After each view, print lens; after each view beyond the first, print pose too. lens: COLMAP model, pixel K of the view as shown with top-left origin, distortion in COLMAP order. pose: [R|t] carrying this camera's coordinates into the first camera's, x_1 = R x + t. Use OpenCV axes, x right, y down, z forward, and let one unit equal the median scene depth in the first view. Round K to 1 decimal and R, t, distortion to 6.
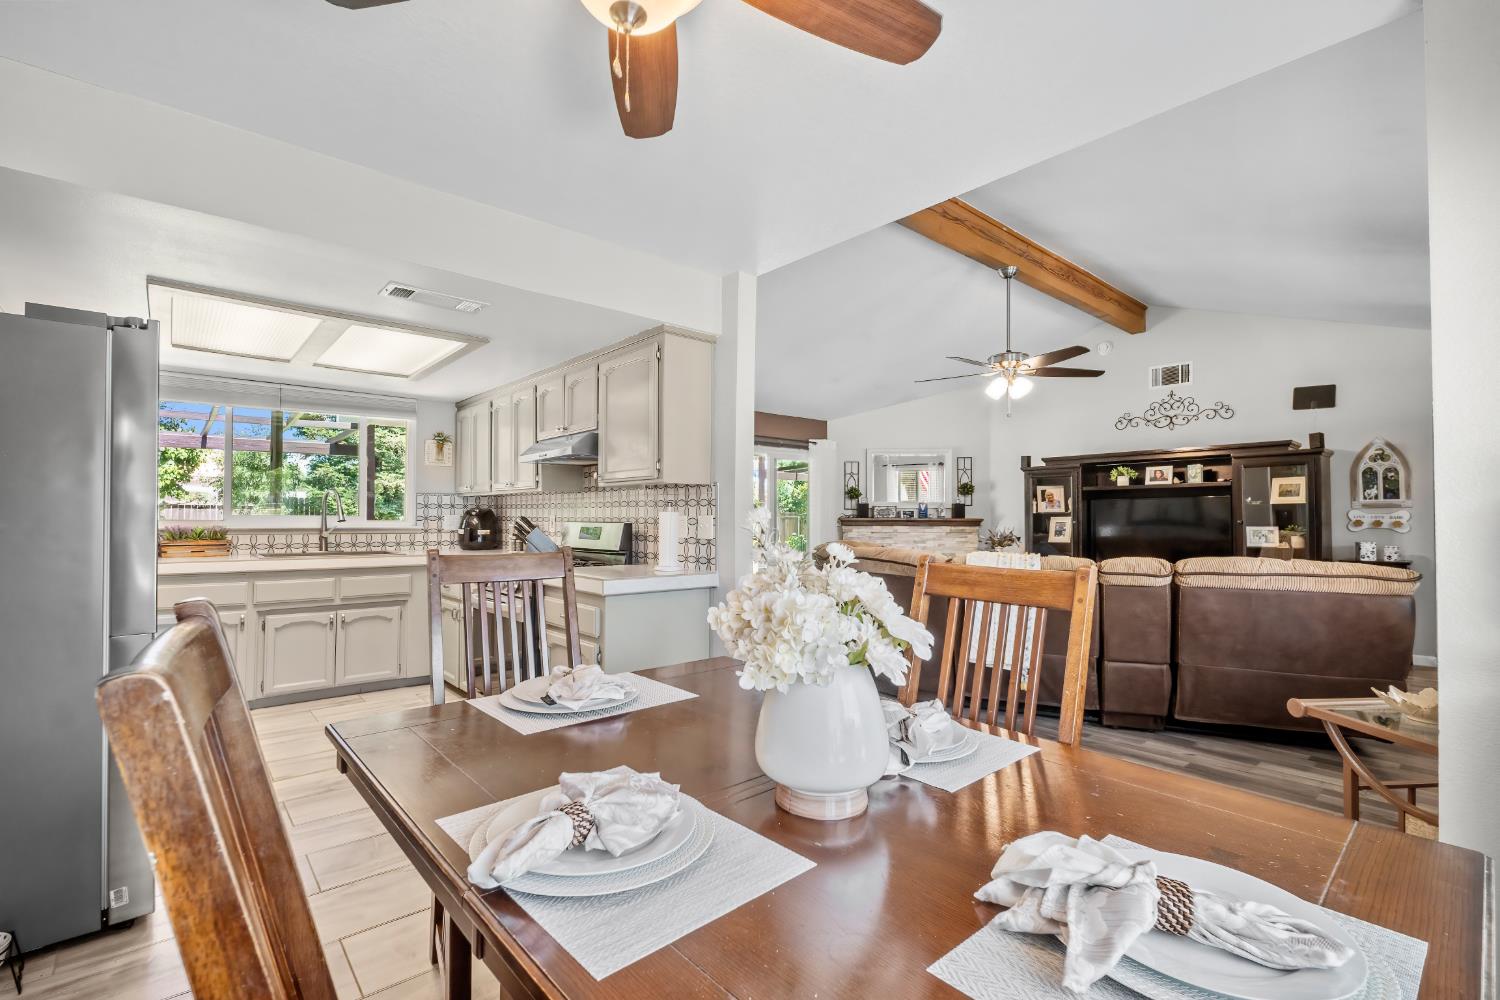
lens RADIAL K [[675.5, 0, 750.0], [0, 675.5, 500.0], [0, 0, 1]] dist [0.000580, 0.000029]
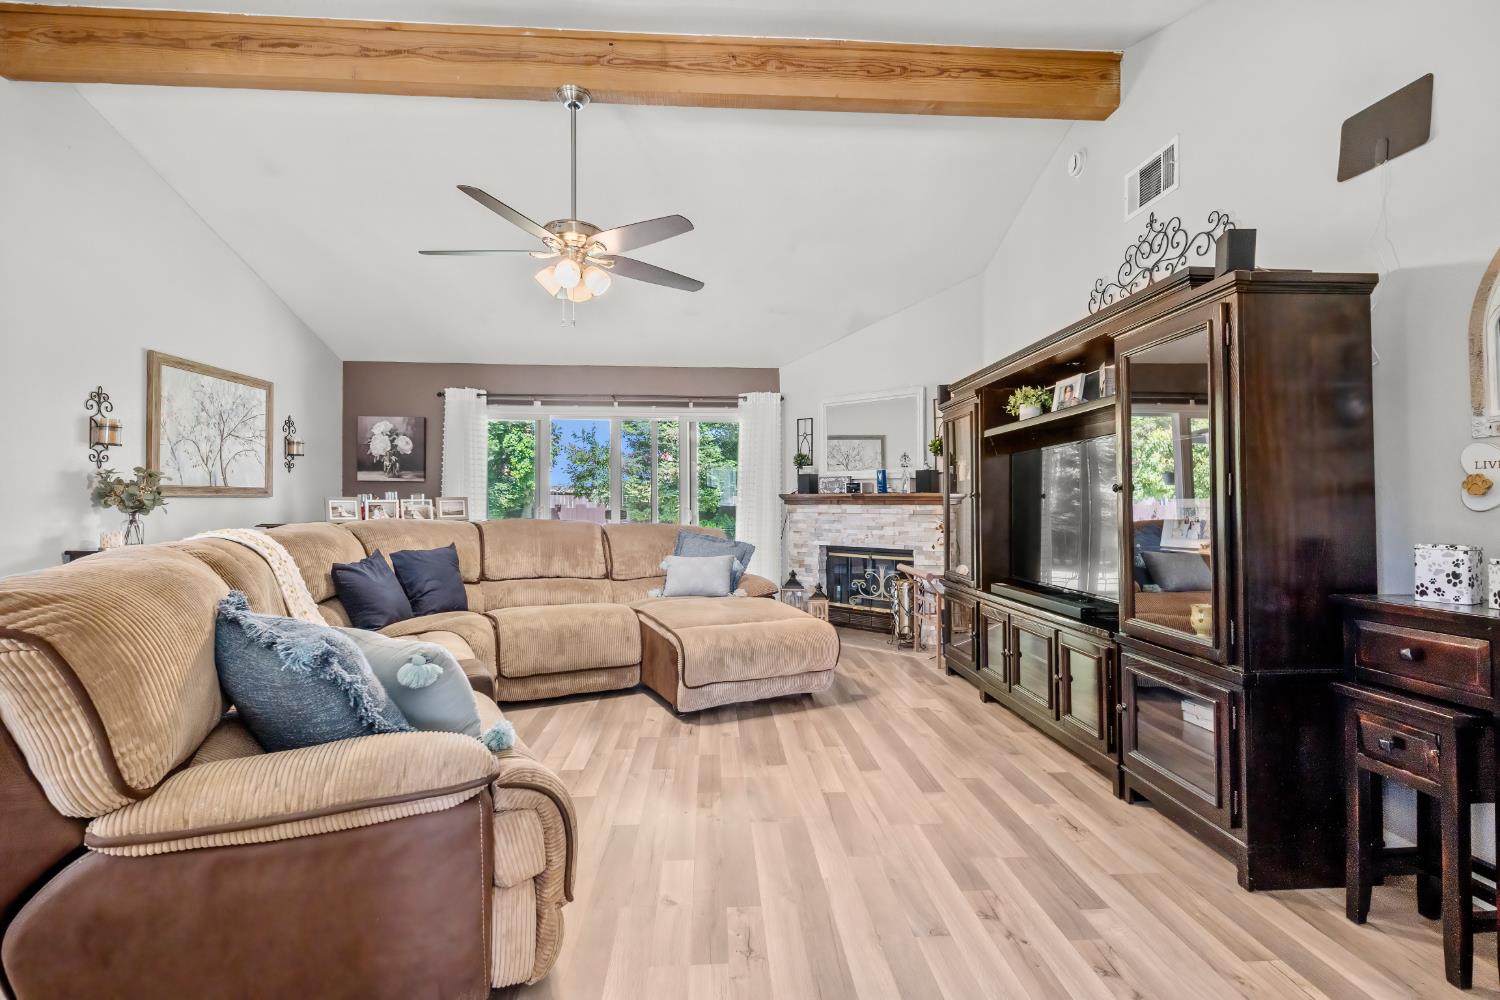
lens RADIAL K [[684.5, 0, 750.0], [0, 684.5, 500.0], [0, 0, 1]] dist [-0.001446, -0.000255]
pose [[0.790048, -0.004044, -0.613032, 0.582303], [0.013133, 0.999860, 0.010331, 0.025145], [0.612904, -0.016213, 0.789991, 0.374525]]
